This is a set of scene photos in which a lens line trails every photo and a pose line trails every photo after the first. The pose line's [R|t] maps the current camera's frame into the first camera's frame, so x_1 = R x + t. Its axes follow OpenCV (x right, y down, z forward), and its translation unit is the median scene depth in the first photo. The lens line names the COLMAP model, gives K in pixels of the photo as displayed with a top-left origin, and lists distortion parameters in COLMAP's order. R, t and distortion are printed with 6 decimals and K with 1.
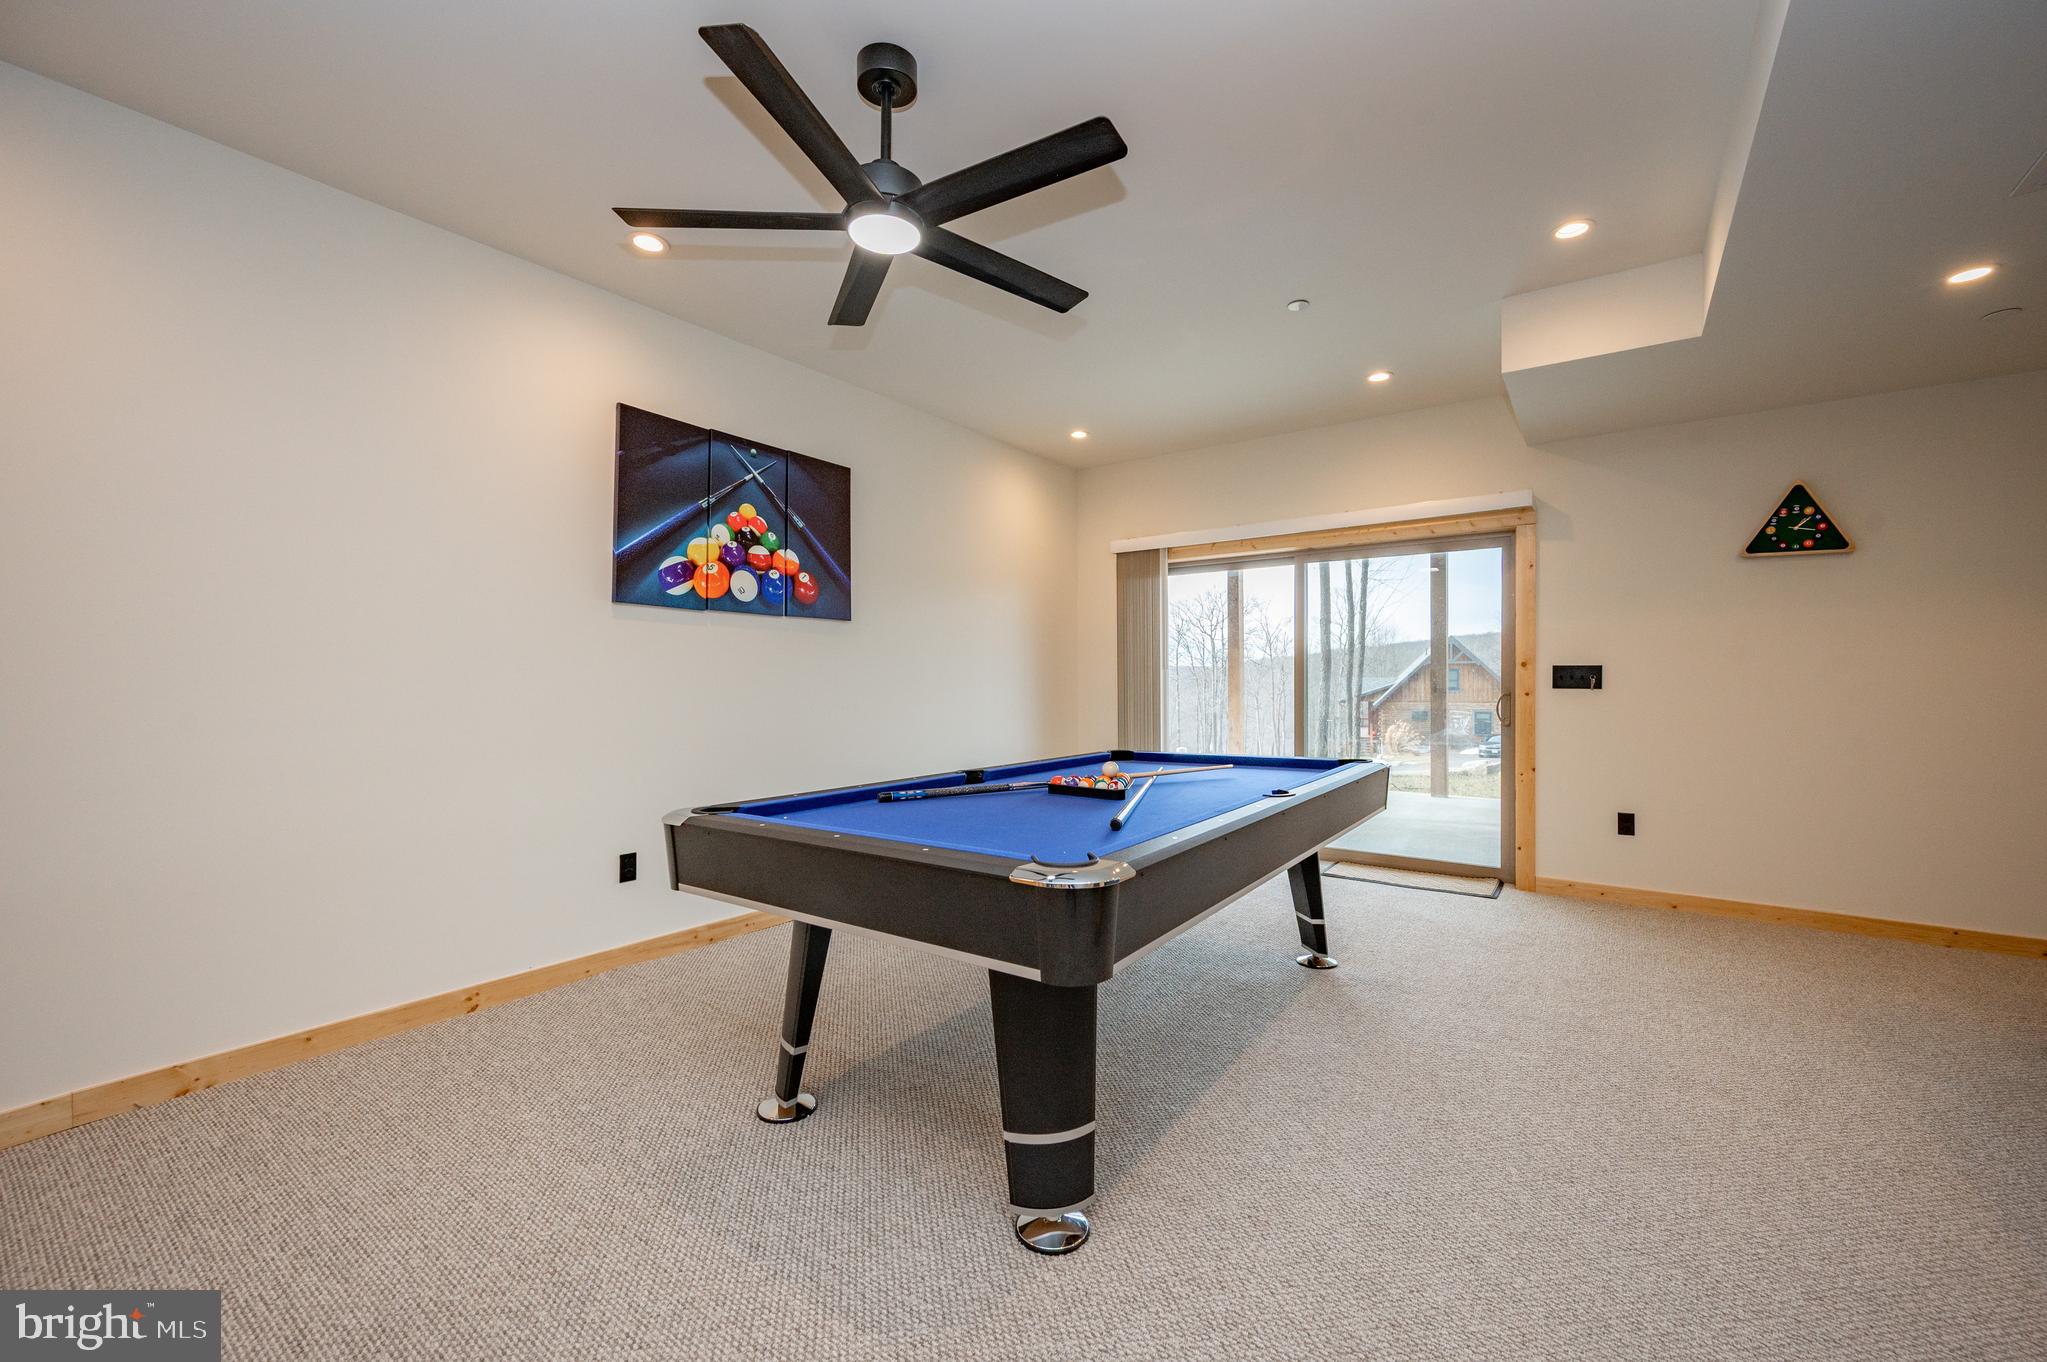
lens RADIAL K [[821.5, 0, 1026.8], [0, 821.5, 685.4], [0, 0, 1]] dist [-0.000012, 0.000273]
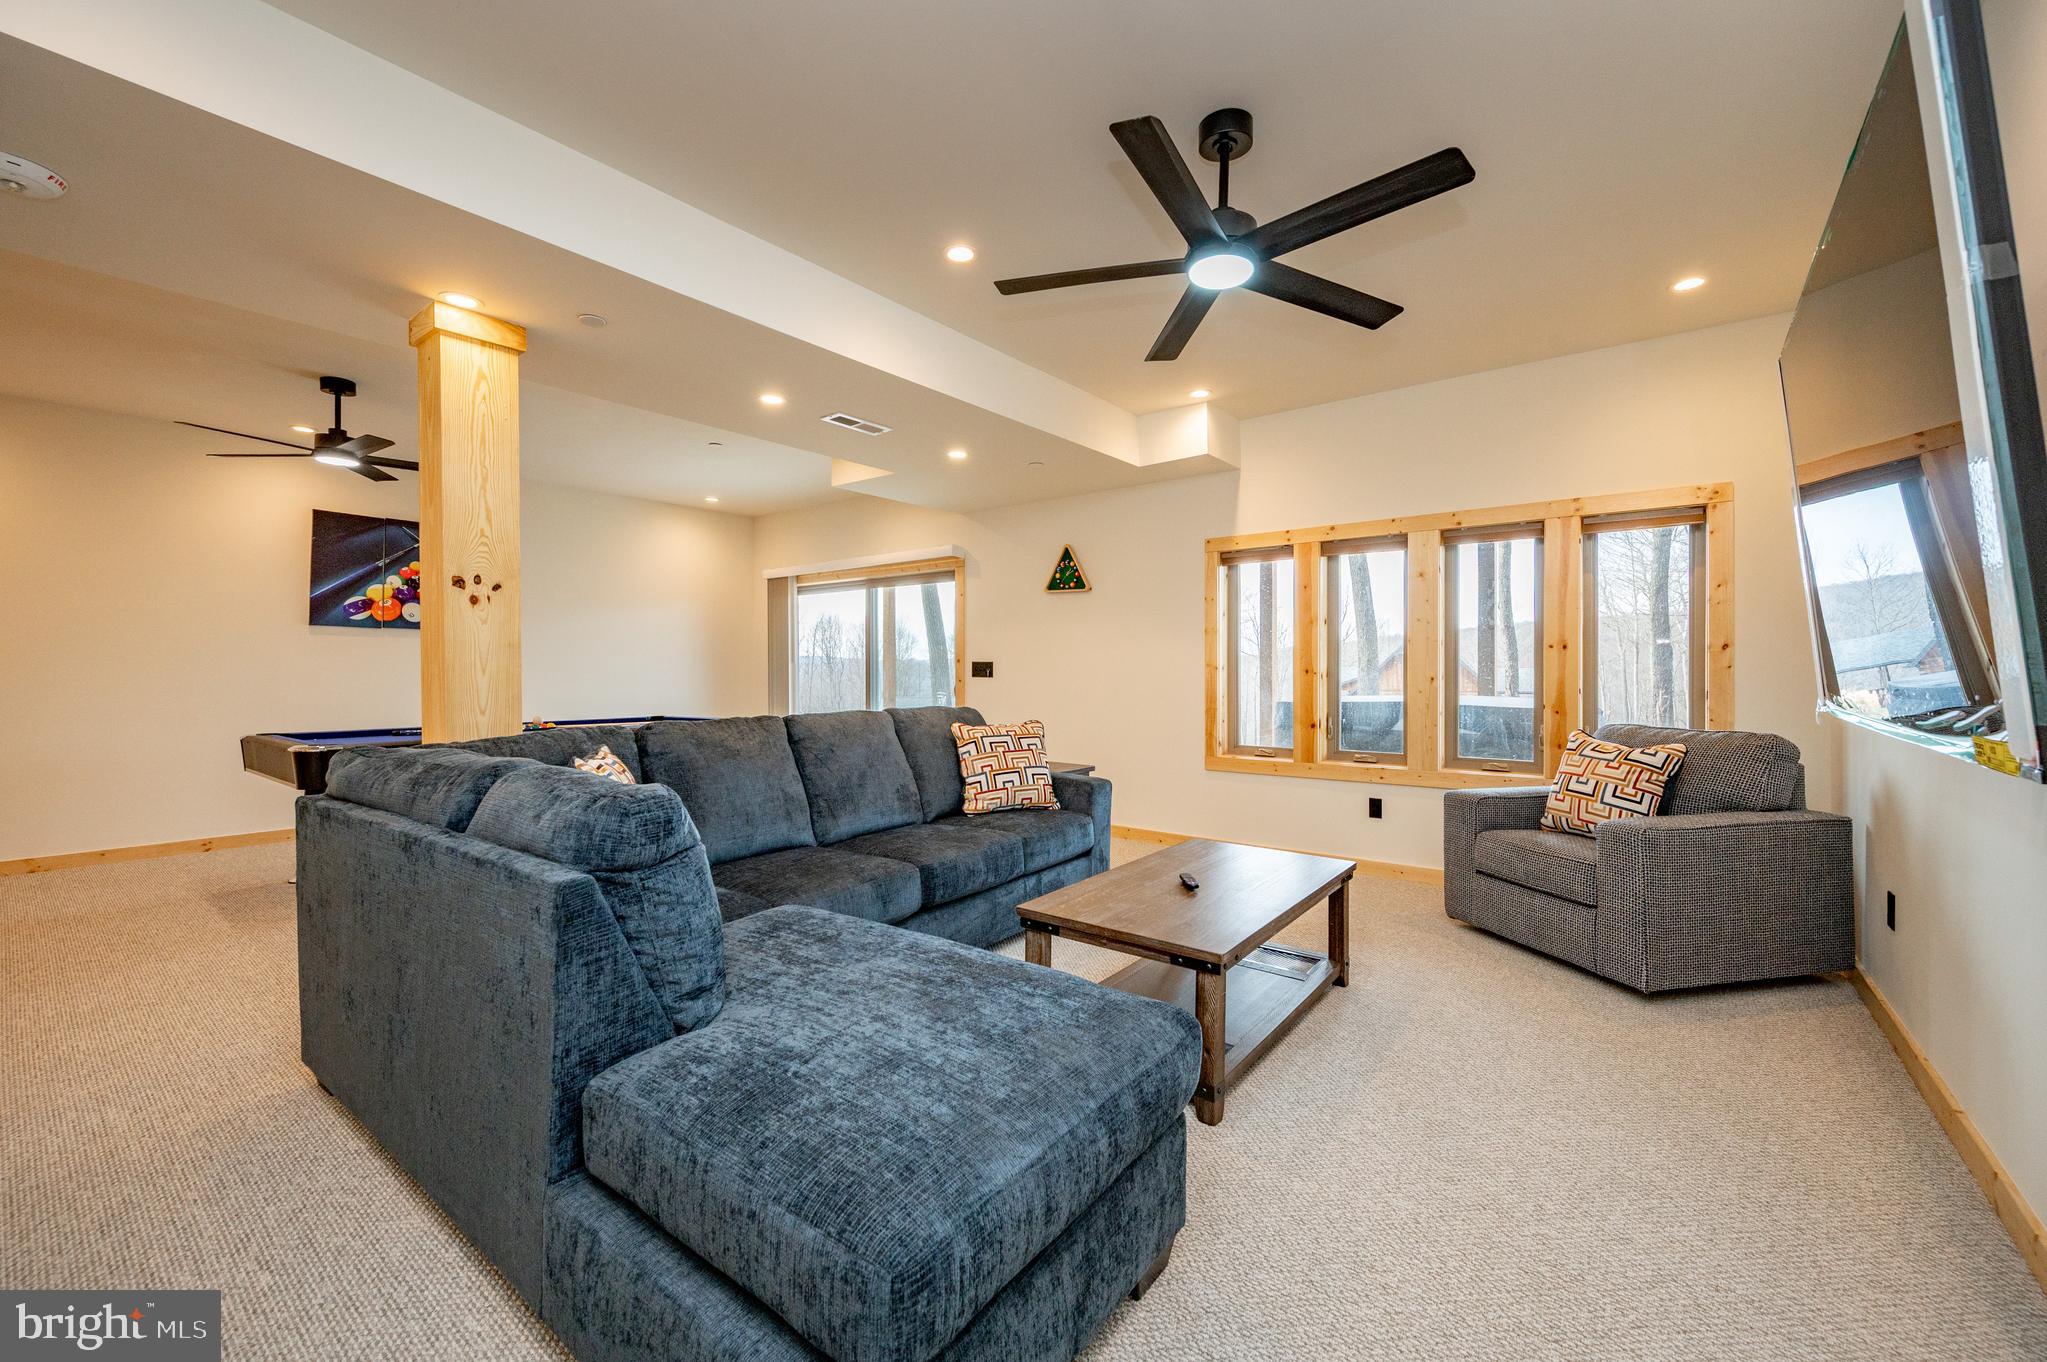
lens RADIAL K [[821.5, 0, 1018.6], [0, 821.5, 672.9], [0, 0, 1]] dist [-0.000012, 0.000273]
pose [[0.999324, 0.002446, -0.036694, 0.920202], [-0.002455, 0.999997, -0.000191, -0.003696], [0.036694, 0.000281, 0.999327, -0.586228]]
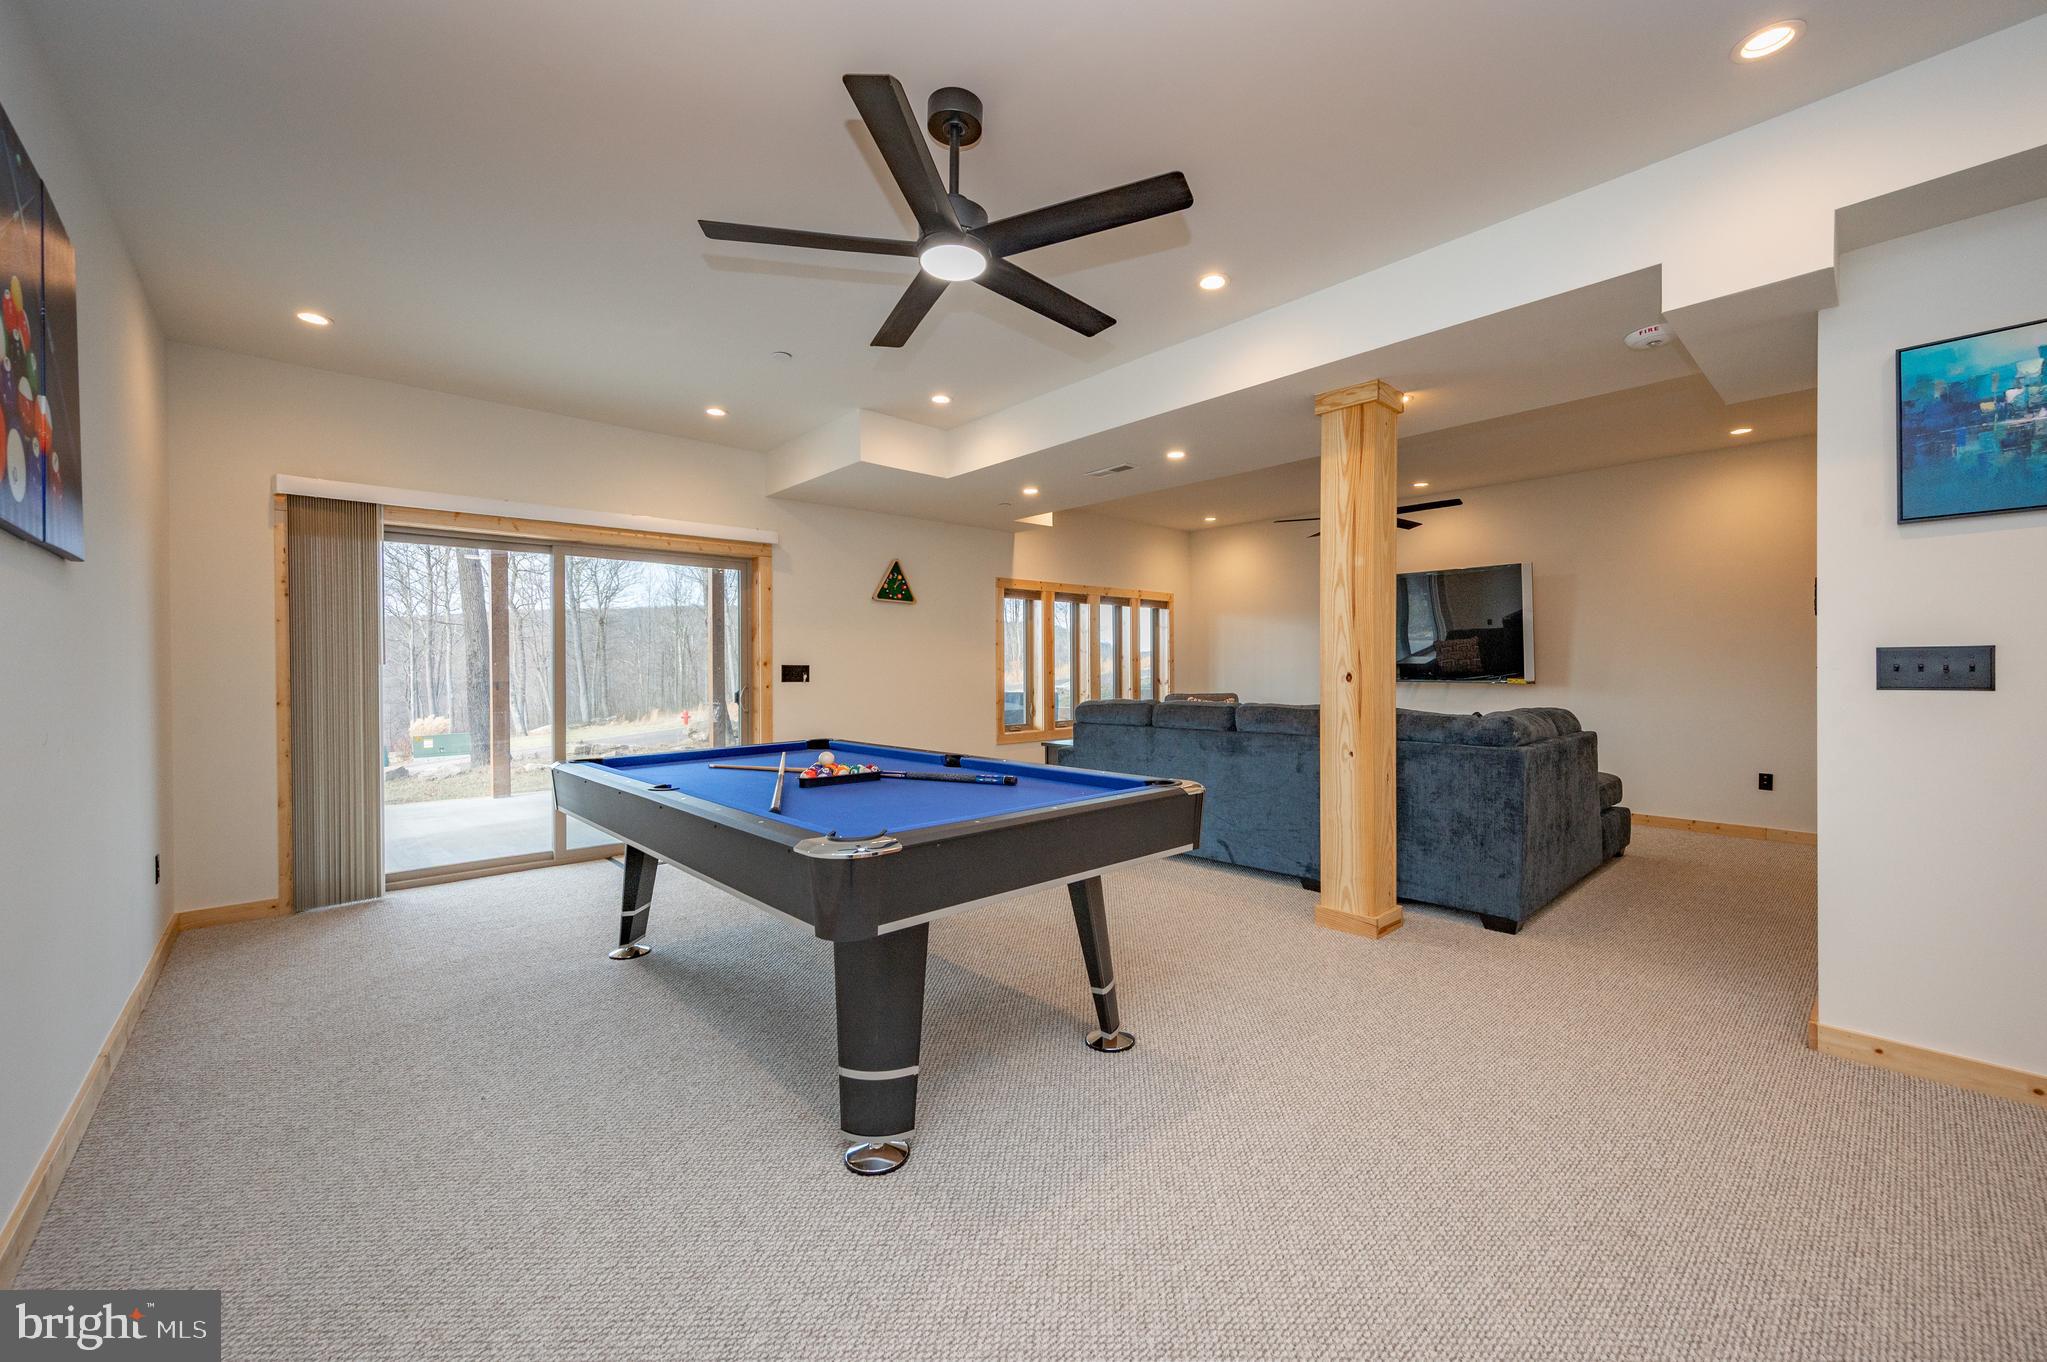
lens RADIAL K [[821.5, 0, 1026.7], [0, 821.5, 671.4], [0, 0, 1]] dist [-0.000012, 0.000273]
pose [[0.186023, 0.001157, 0.982545, -0.715689], [0.011698, 0.999926, -0.003392, -0.005314], [-0.982476, 0.012125, 0.185995, 0.420558]]
